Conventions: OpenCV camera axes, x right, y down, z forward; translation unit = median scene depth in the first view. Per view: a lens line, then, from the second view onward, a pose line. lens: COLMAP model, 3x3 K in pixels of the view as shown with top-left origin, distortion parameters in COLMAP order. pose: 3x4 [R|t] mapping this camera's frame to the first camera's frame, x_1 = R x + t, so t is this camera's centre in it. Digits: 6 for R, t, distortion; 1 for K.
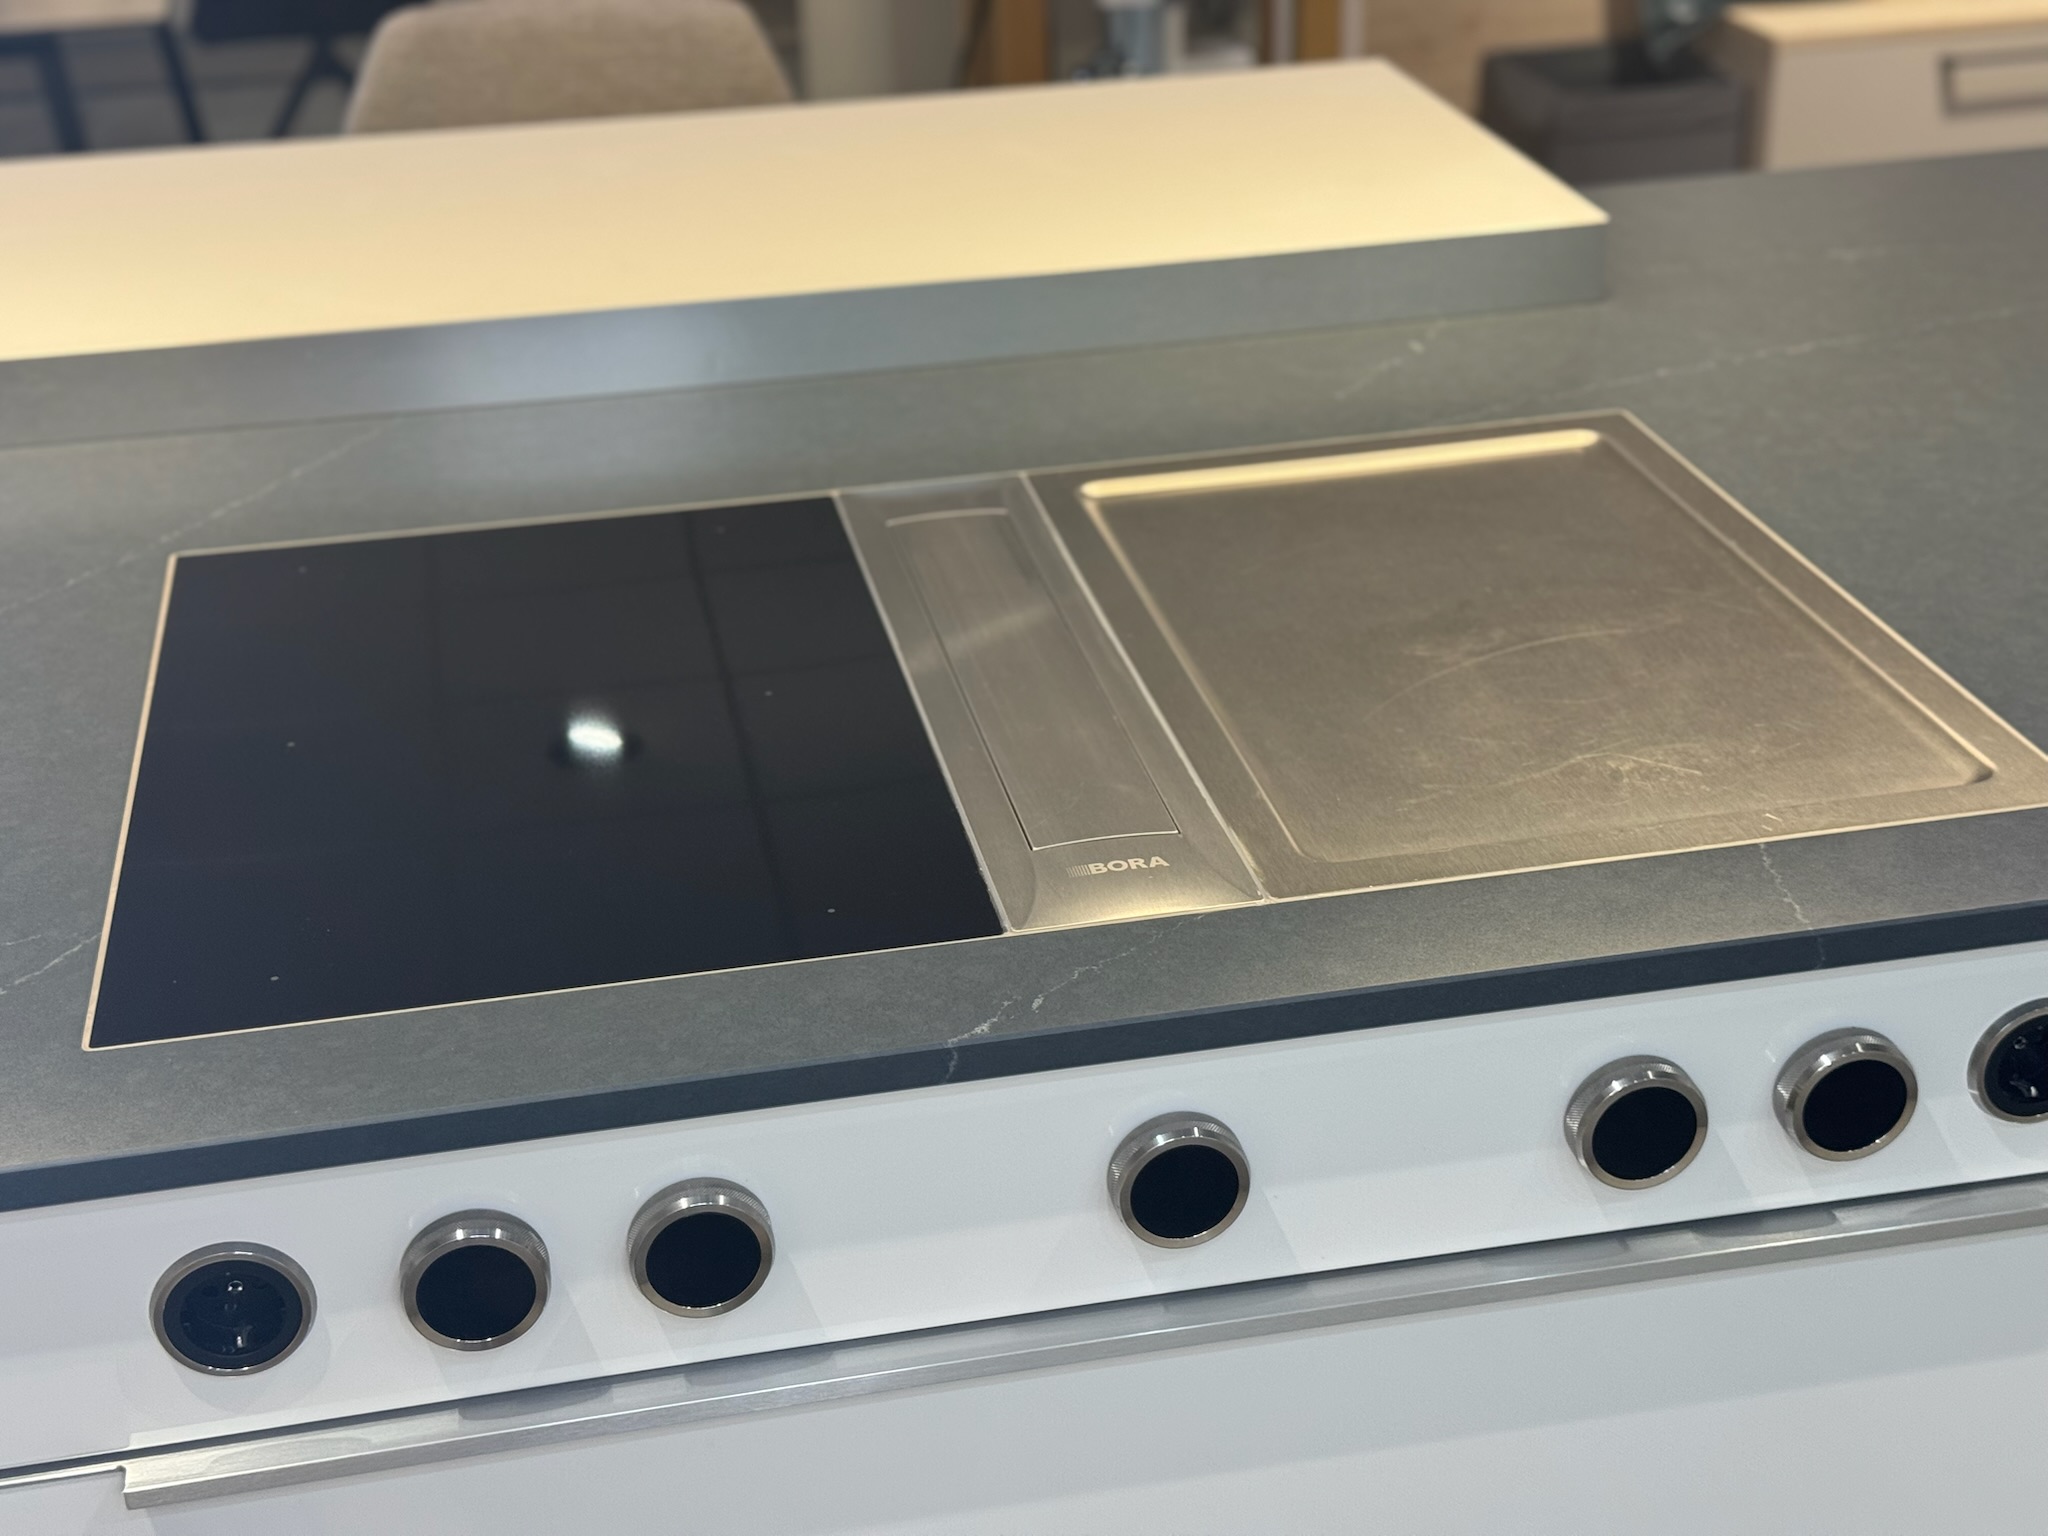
lens RADIAL K [[2823.0, 0, 1024.0], [0, 2823.0, 768.0], [0, 0, 1]] dist [0.065417, 0.046677]
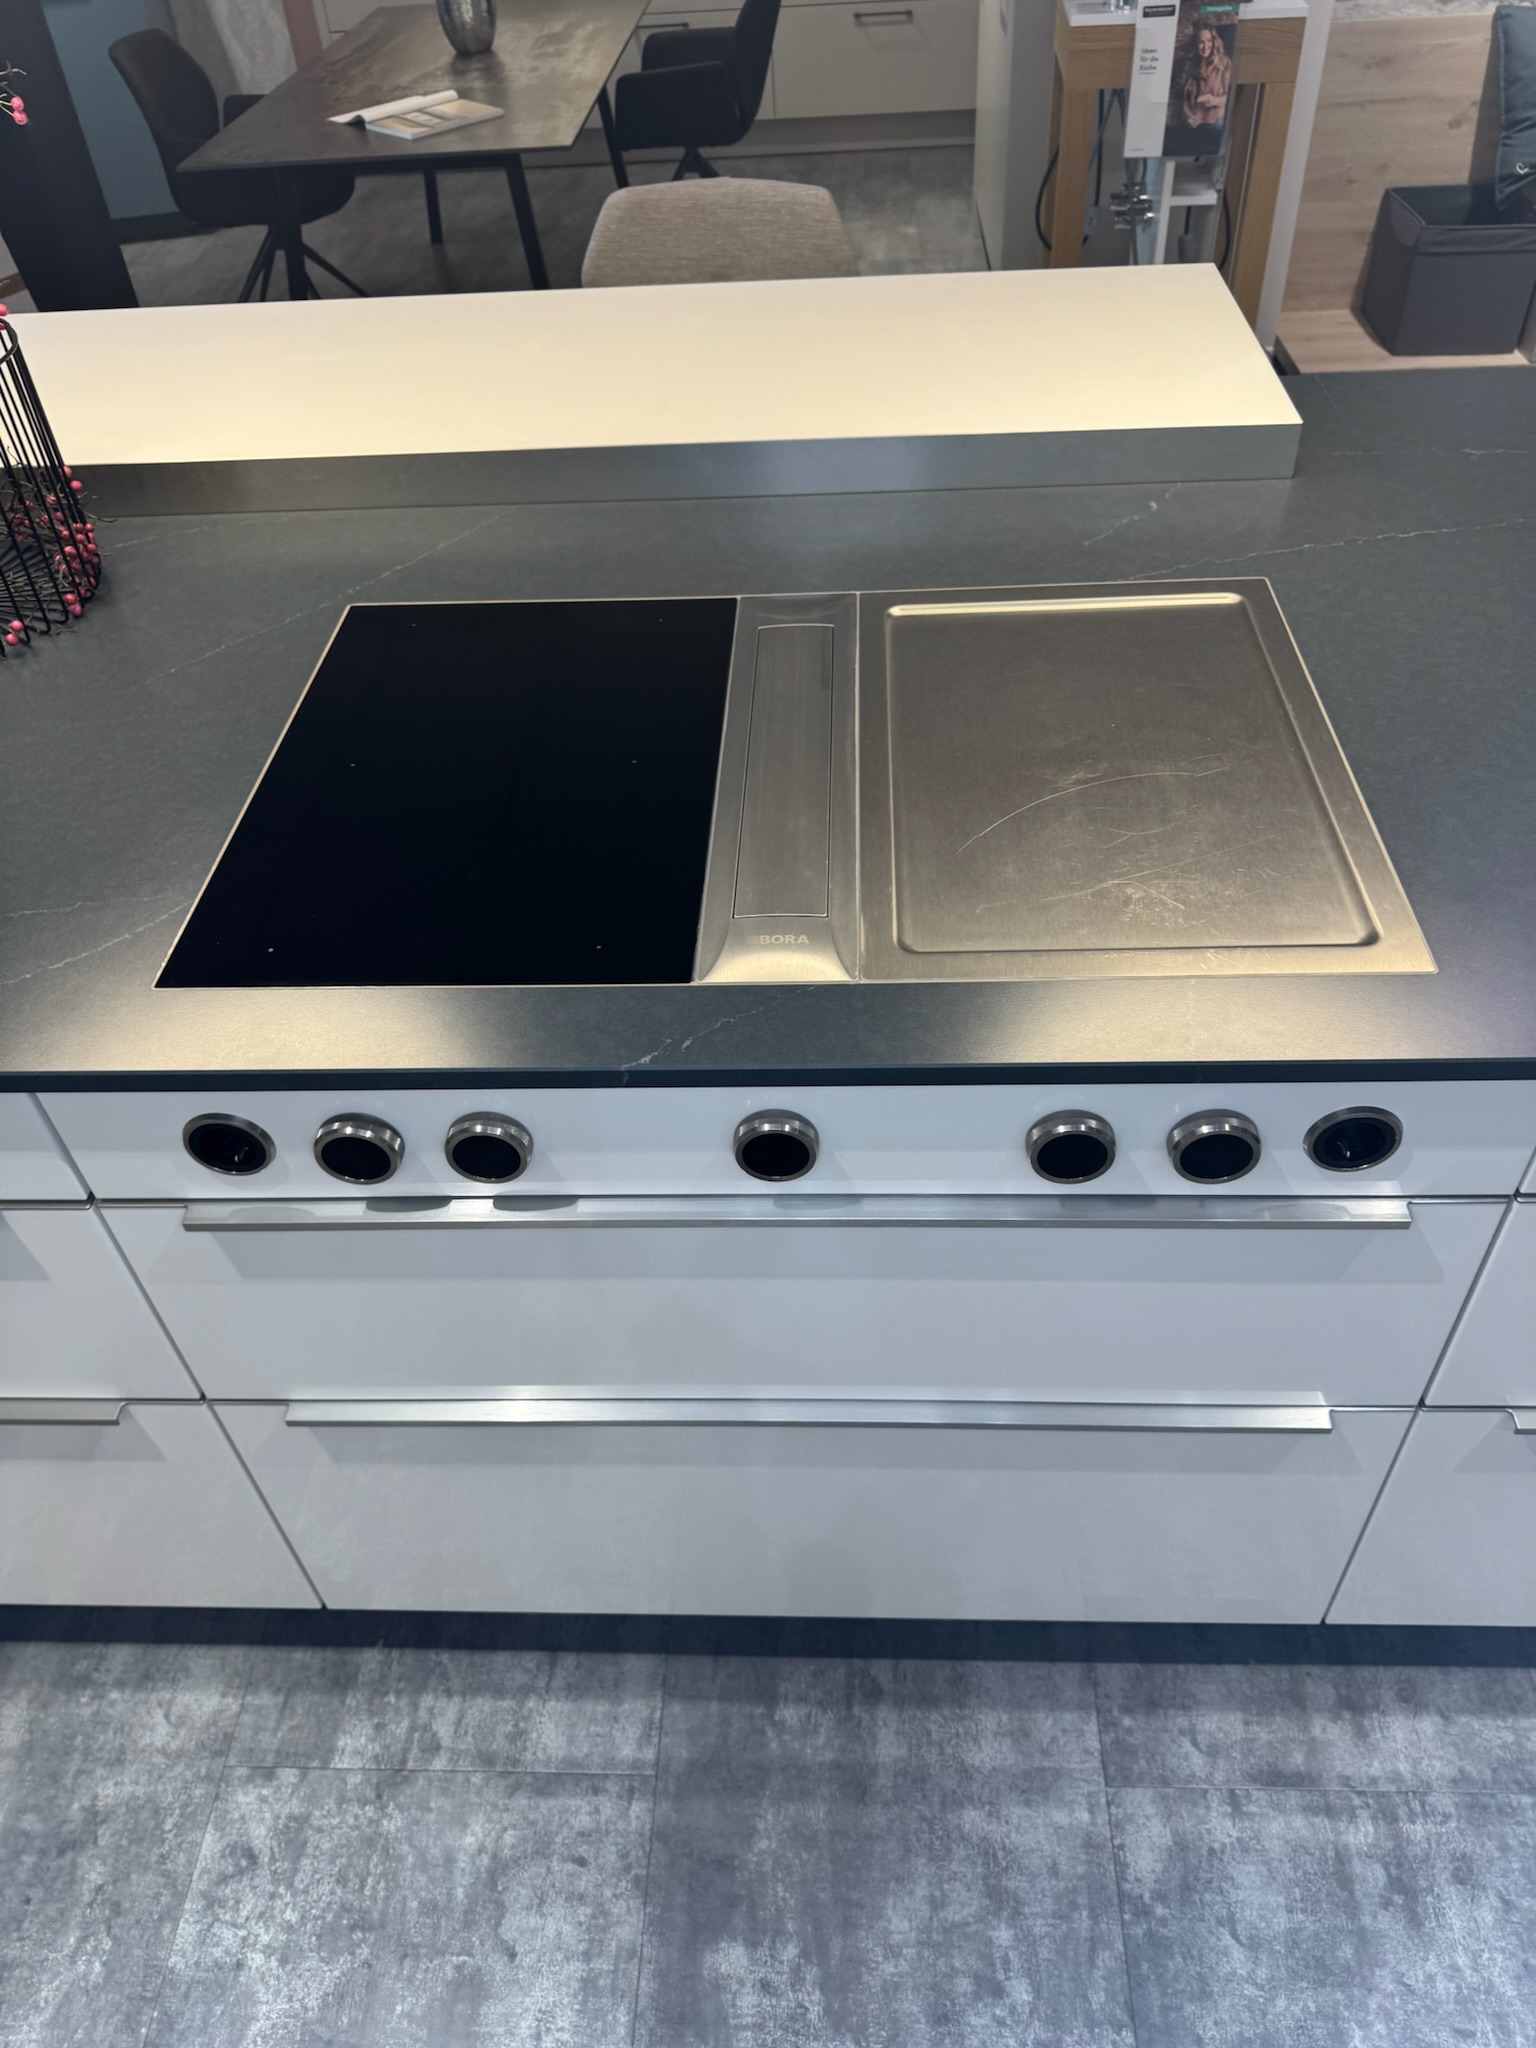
lens RADIAL K [[1451.1, 0, 751.6], [0, 1451.1, 1034.6], [0, 0, 1]] dist [0.083294, -0.086121]
pose [[0.975983, 0.140674, -0.166338, 0.150693], [-0.086358, 0.950832, 0.297422, -0.145039], [0.199999, -0.275914, 0.940144, 0.194855]]
